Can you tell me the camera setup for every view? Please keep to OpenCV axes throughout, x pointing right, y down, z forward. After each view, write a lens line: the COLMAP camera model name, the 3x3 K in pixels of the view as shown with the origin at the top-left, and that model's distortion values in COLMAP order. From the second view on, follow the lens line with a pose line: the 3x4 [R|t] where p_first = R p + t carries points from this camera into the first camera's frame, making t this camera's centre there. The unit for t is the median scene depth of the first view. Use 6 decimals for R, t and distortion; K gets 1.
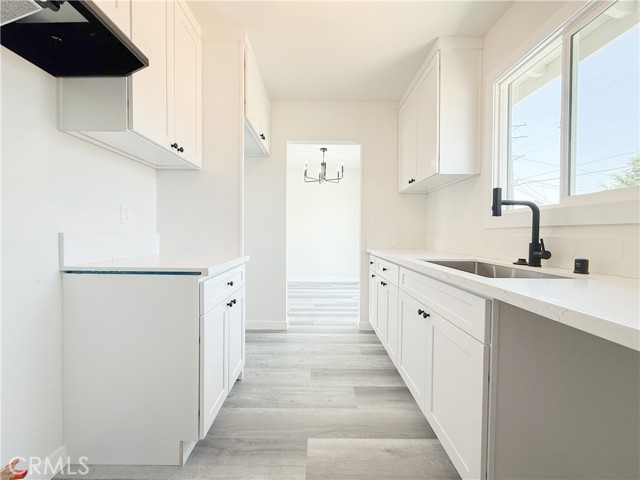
lens RADIAL K [[255.7, 0, 319.0], [0, 255.7, 240.0], [0, 0, 1]] dist [0.000915, 0.000285]
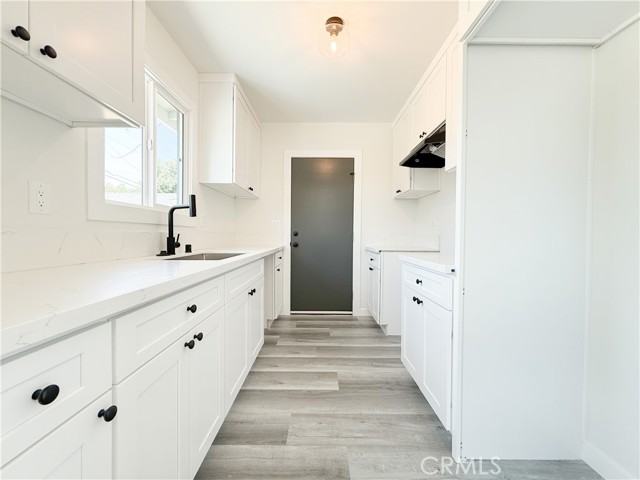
lens RADIAL K [[255.7, 0, 319.0], [0, 255.7, 240.0], [0, 0, 1]] dist [0.000915, 0.000285]
pose [[-0.999850, -0.014613, 0.009336, 0.049429], [-0.014222, 0.999069, 0.040721, -0.032379], [-0.009923, 0.040582, -0.999127, 1.959816]]
